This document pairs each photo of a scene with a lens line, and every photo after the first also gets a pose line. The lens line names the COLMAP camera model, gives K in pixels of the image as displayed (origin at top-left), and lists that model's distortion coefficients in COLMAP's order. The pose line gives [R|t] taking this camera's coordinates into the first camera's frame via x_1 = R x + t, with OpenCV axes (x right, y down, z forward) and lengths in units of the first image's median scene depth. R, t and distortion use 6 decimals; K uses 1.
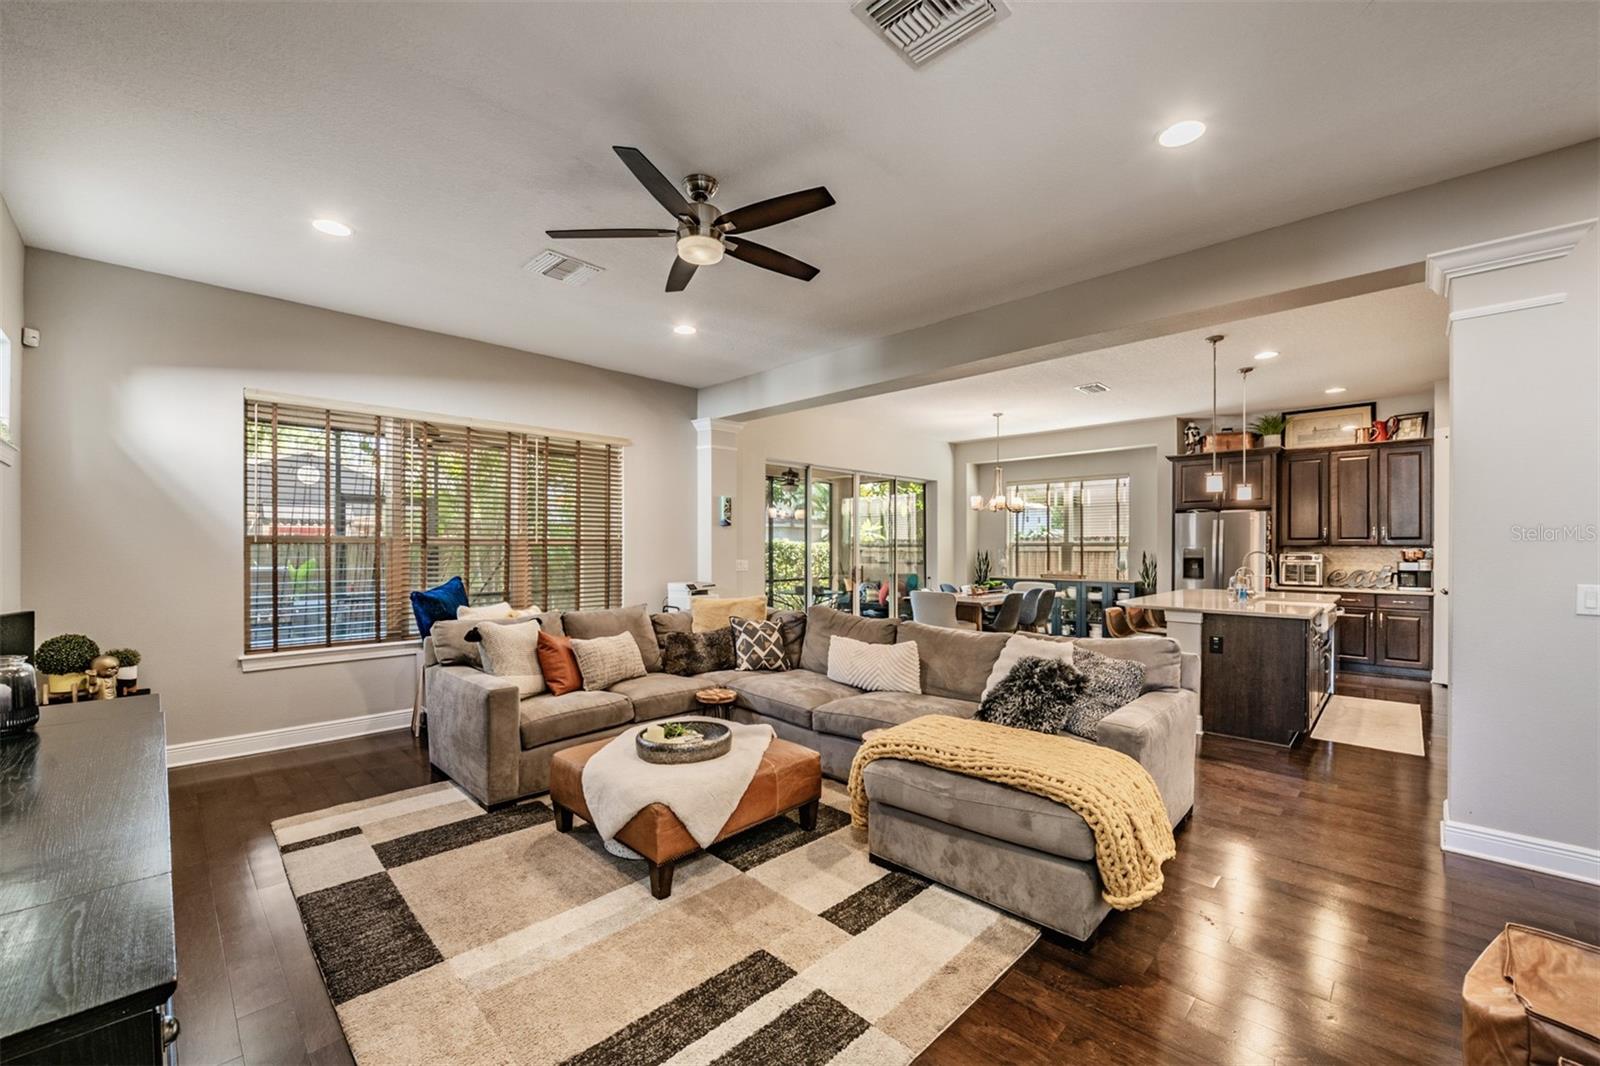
lens RADIAL K [[634.0, 0, 786.8], [0, 634.0, 545.8], [0, 0, 1]] dist [-0.010640, 0.000109]
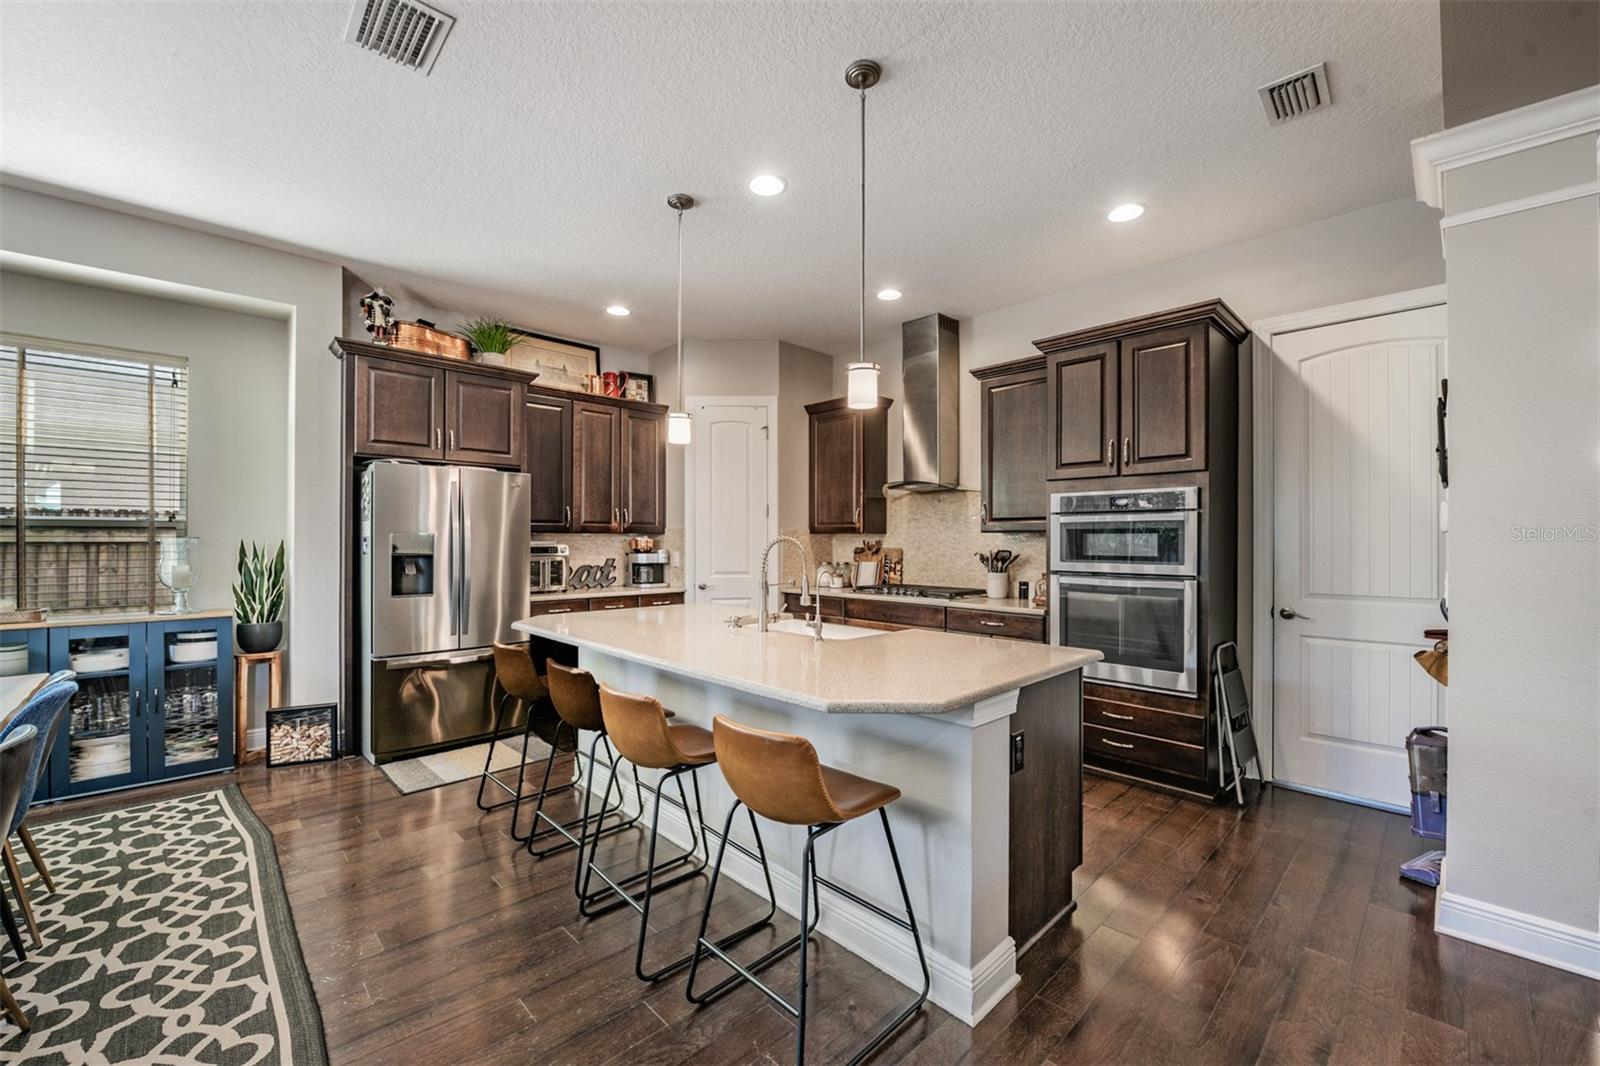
lens RADIAL K [[634.0, 0, 801.1], [0, 634.0, 540.1], [0, 0, 1]] dist [-0.010640, 0.000109]
pose [[0.014174, -0.003402, 0.999894, 0.153542], [-0.002776, 0.999990, 0.003442, 0.005226], [-0.999896, -0.002825, 0.014164, 0.701088]]
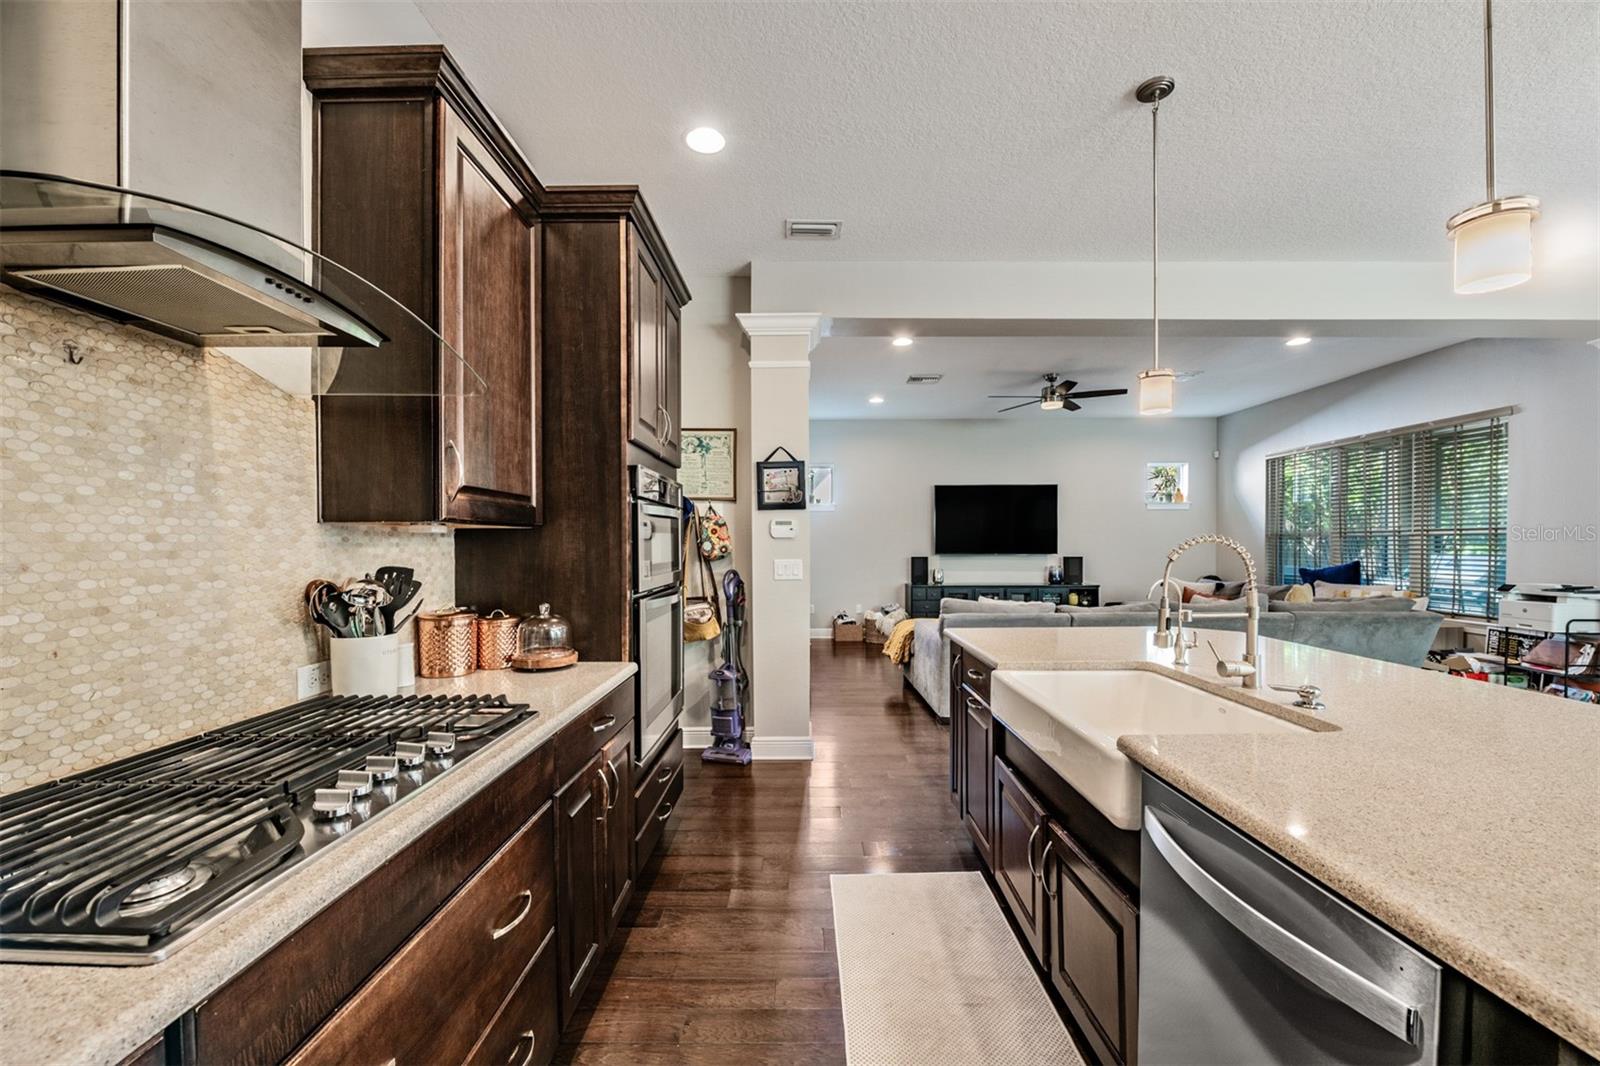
lens RADIAL K [[634.0, 0, 792.3], [0, 634.0, 559.6], [0, 0, 1]] dist [-0.010640, 0.000109]
pose [[-0.715316, 0.017794, -0.698575, 0.804452], [0.002432, 0.999733, 0.022975, 0.008118], [0.698797, 0.014735, -0.715168, 0.776546]]
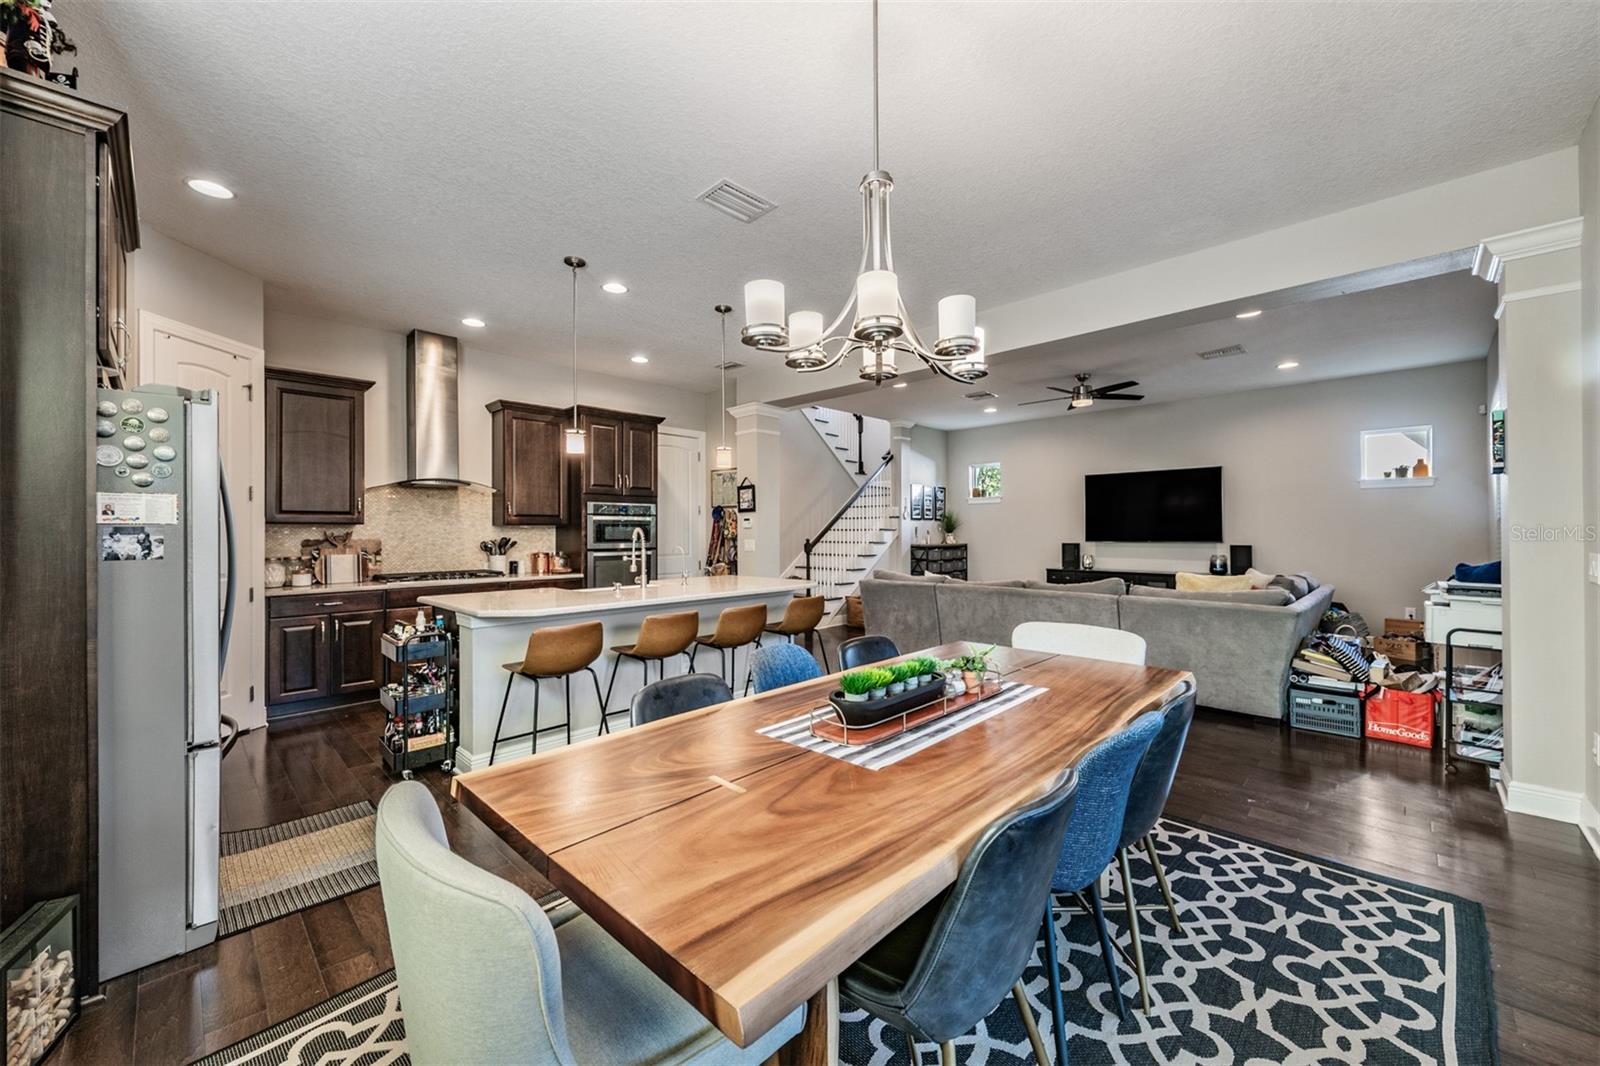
lens RADIAL K [[634.0, 0, 794.6], [0, 634.0, 523.8], [0, 0, 1]] dist [-0.010640, 0.000109]
pose [[-0.999995, 0.000145, 0.002999, 0.383400], [0.000105, 0.999908, -0.013560, 0.008948], [-0.003001, -0.013560, -0.999904, 1.315096]]
